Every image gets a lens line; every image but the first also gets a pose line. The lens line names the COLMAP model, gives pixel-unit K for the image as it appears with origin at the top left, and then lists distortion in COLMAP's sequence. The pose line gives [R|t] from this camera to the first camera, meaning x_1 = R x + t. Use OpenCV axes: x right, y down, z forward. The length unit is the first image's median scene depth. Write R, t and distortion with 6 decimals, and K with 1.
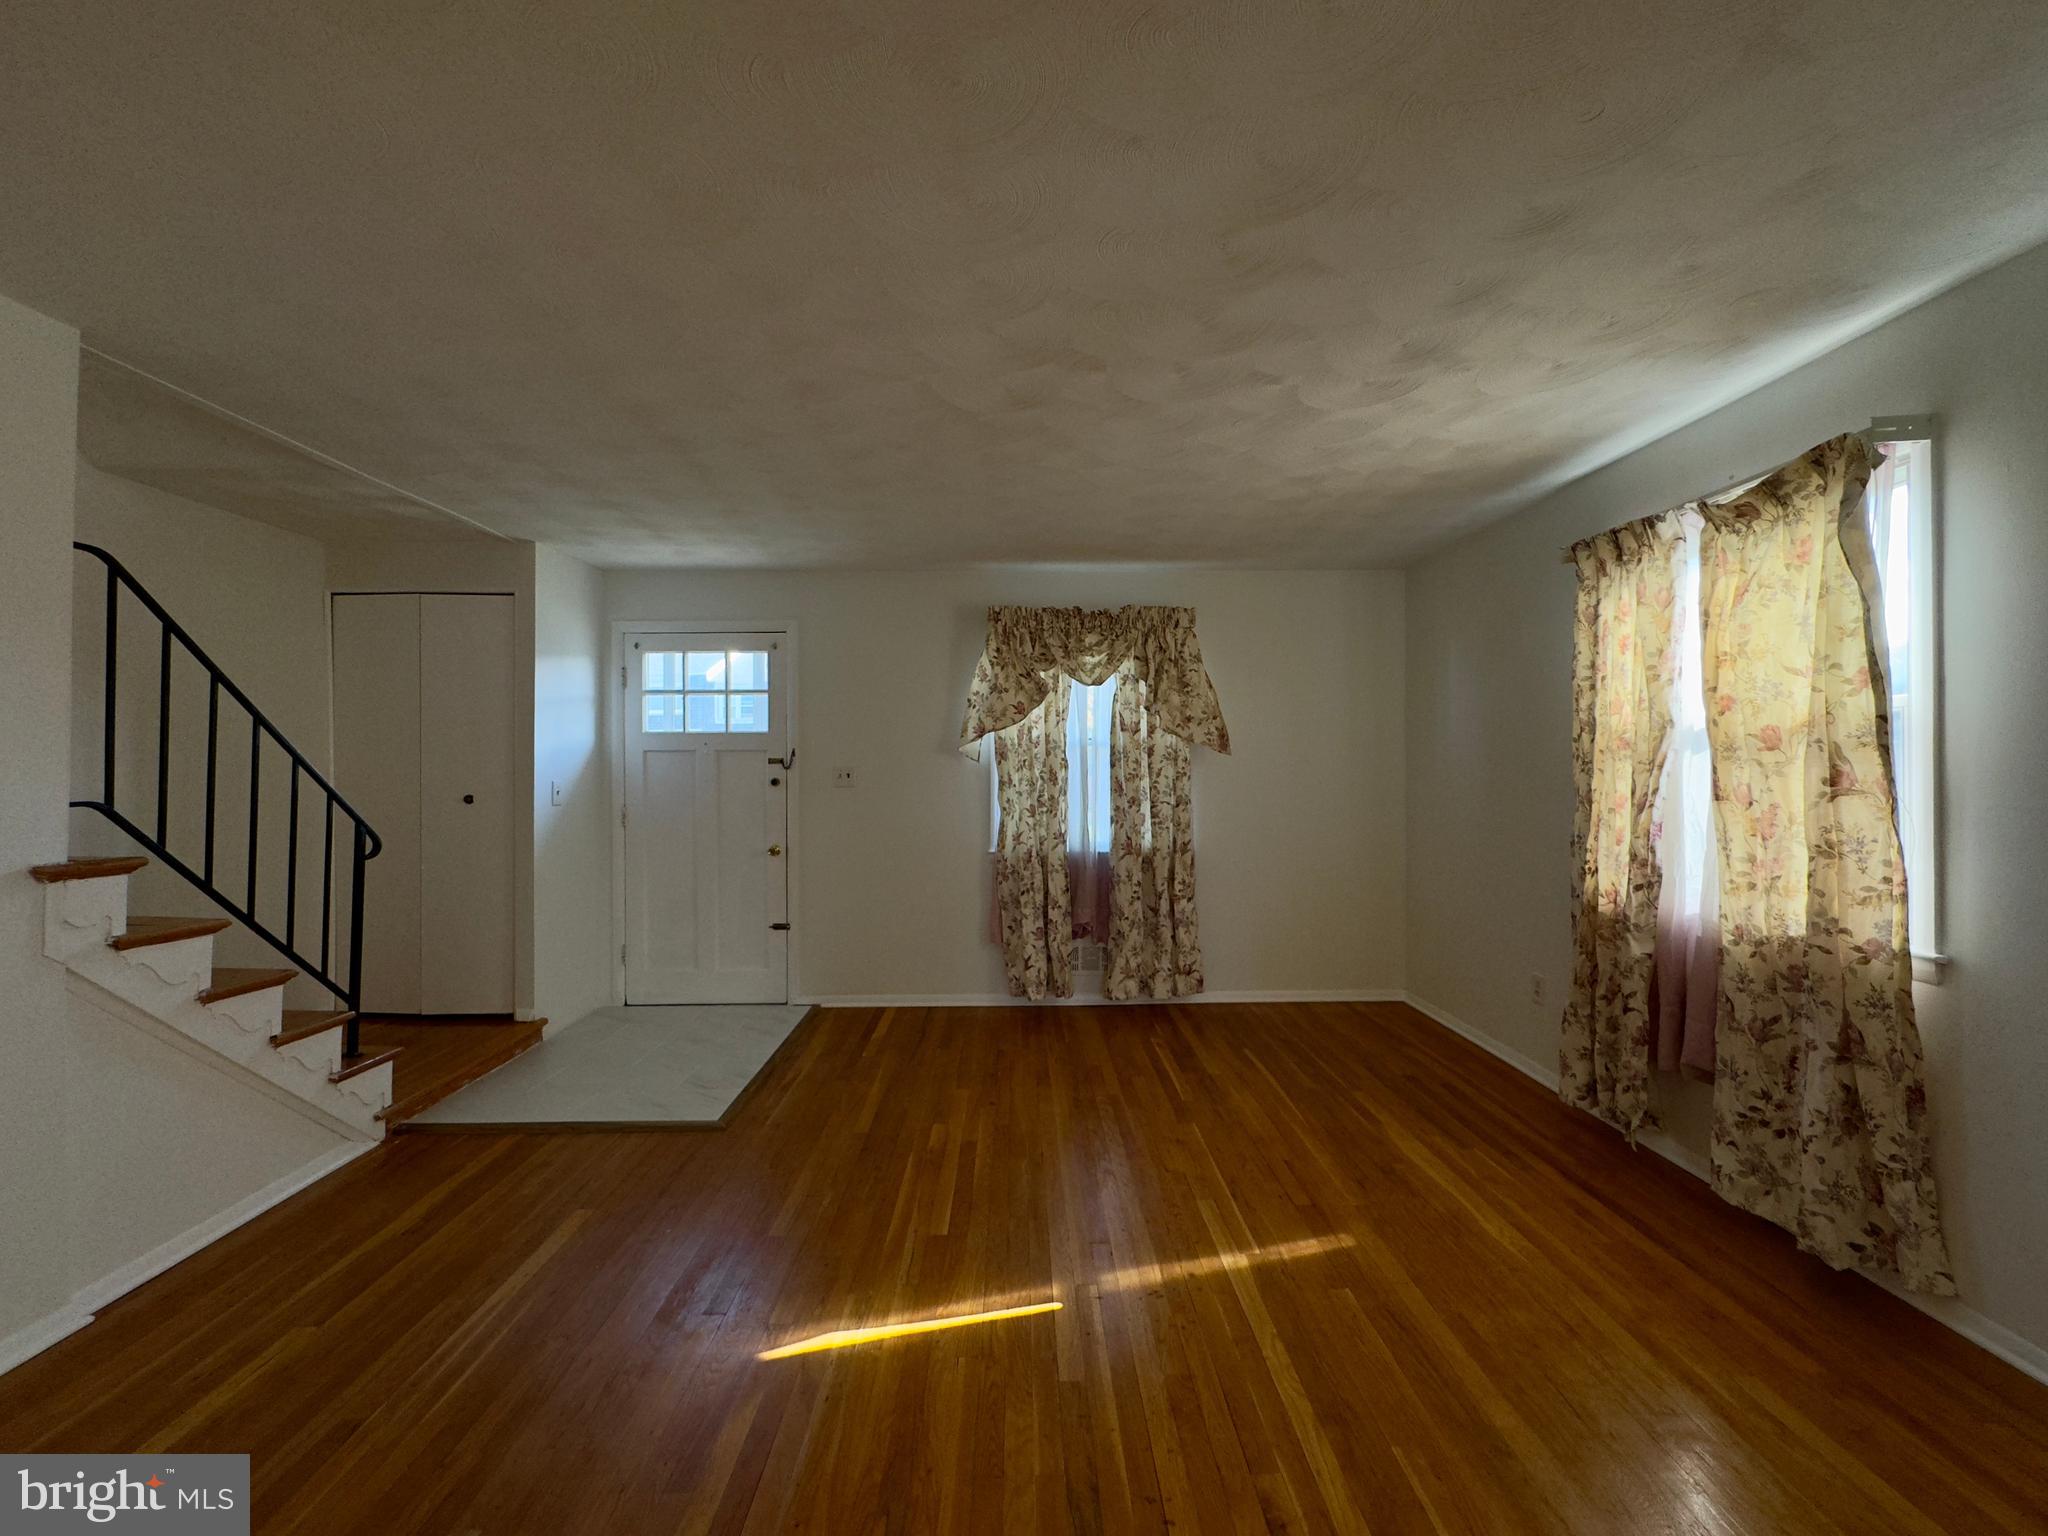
lens RADIAL K [[818.2, 0, 1024.0], [0, 818.2, 768.0], [0, 0, 1]] dist [-0.001045, -0.000167]
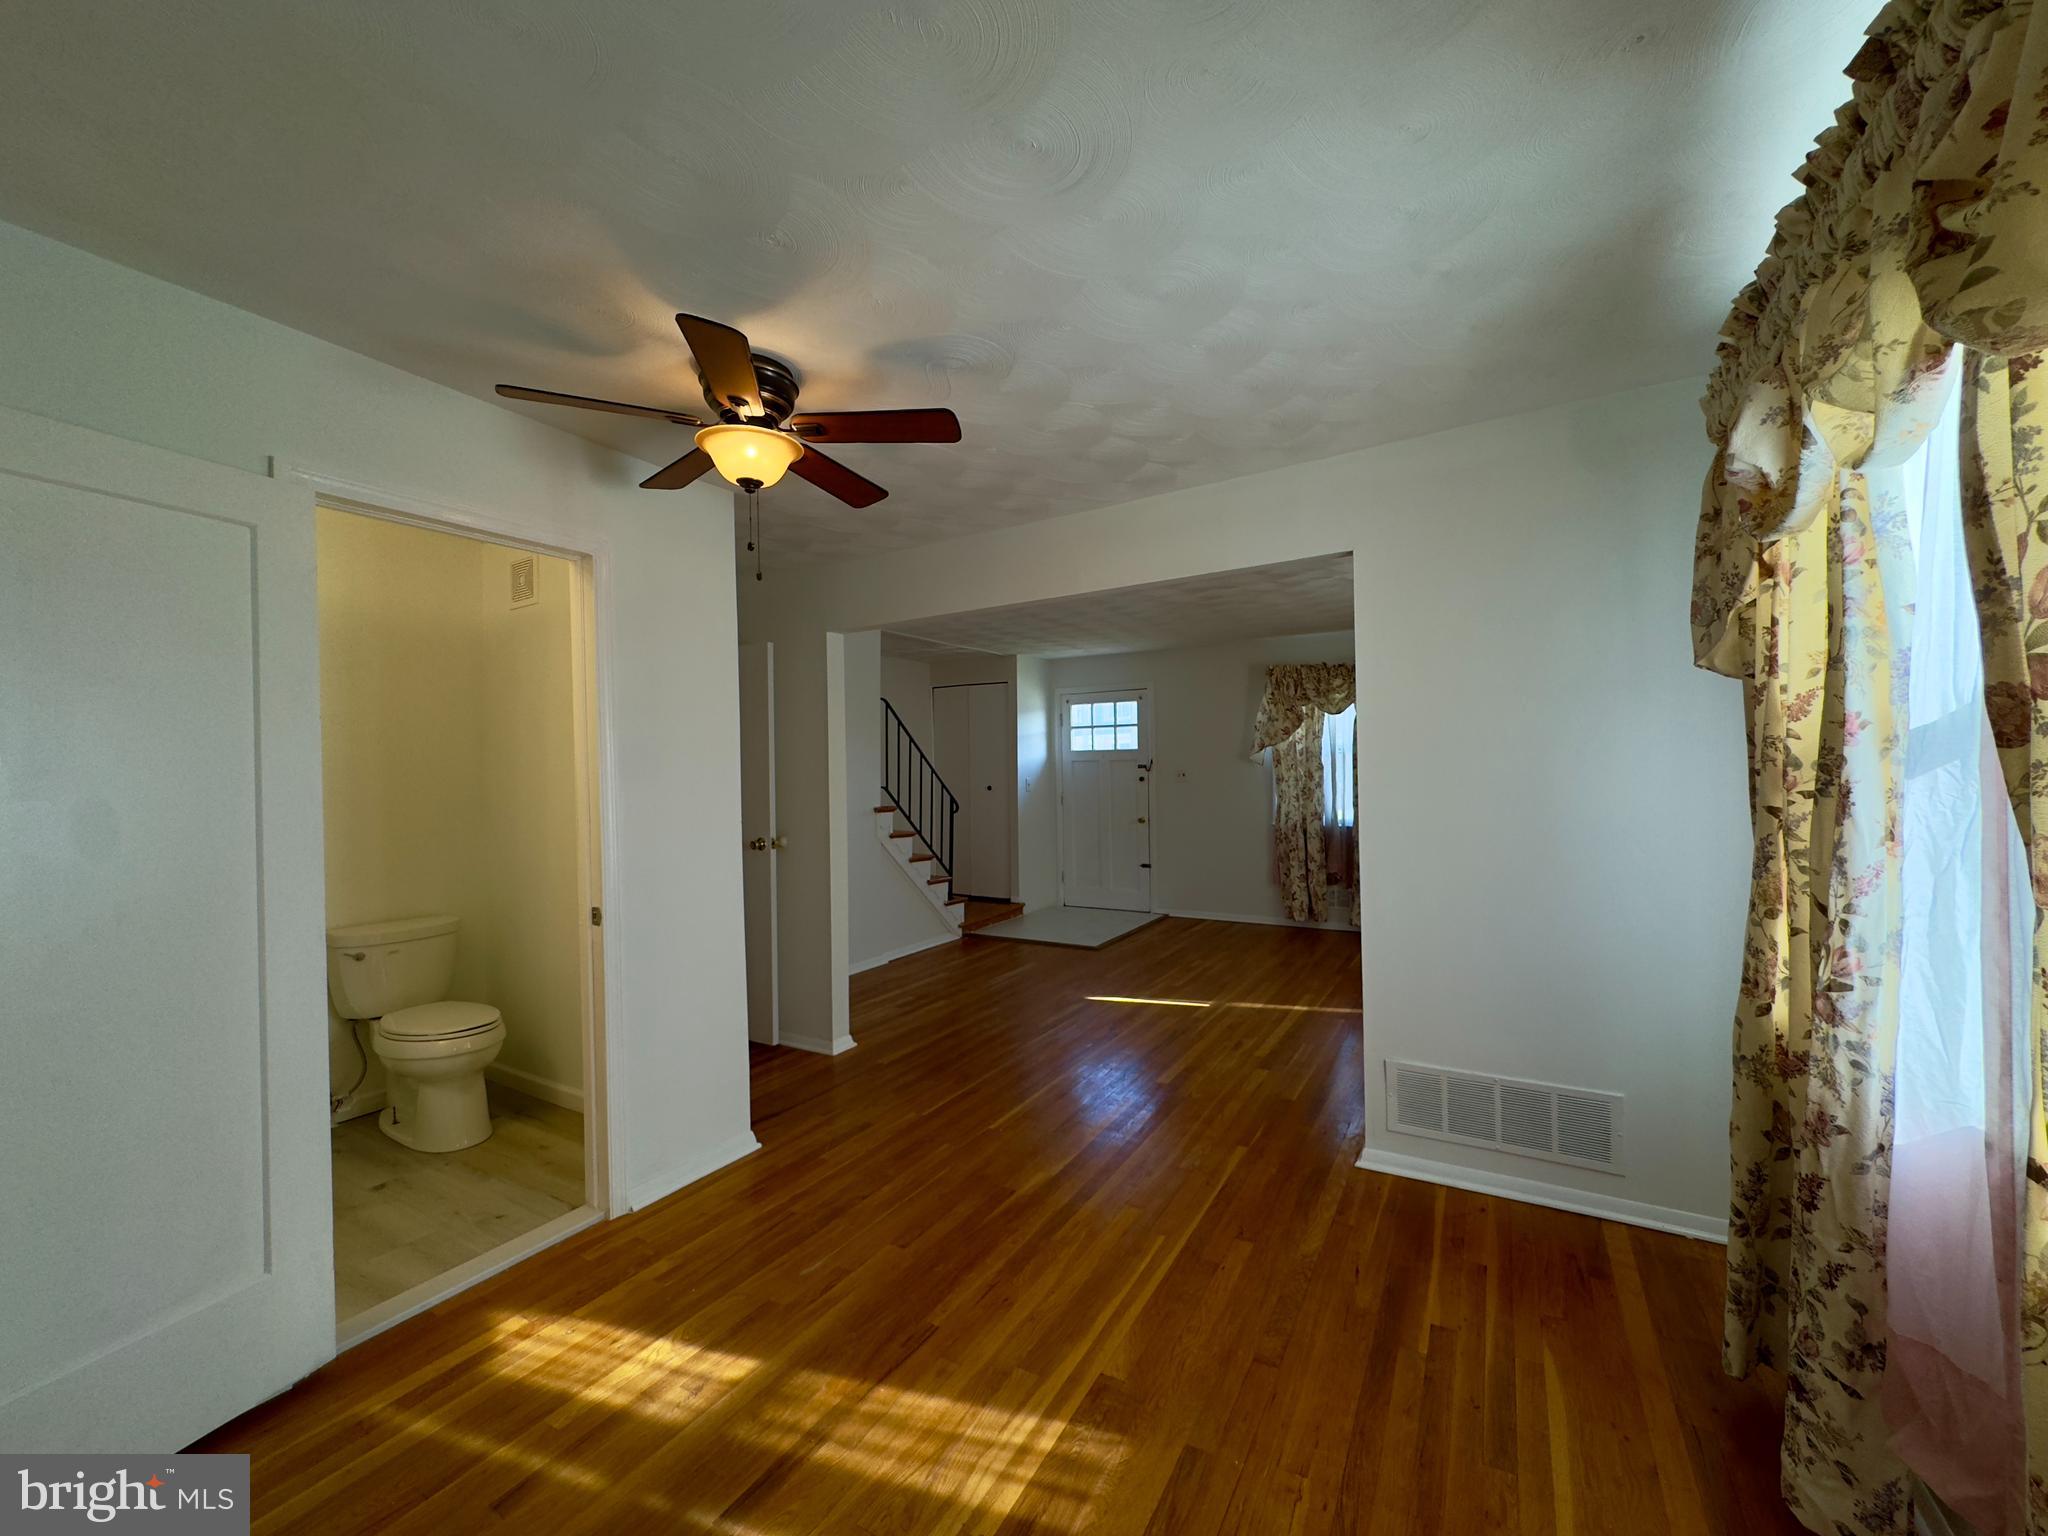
lens RADIAL K [[818.2, 0, 1024.0], [0, 818.2, 768.0], [0, 0, 1]] dist [-0.001045, -0.000167]
pose [[0.856254, -0.008549, -0.516484, 0.366033], [0.011183, 0.999935, 0.001990, -0.011727], [0.516434, -0.007480, 0.856295, -0.574780]]
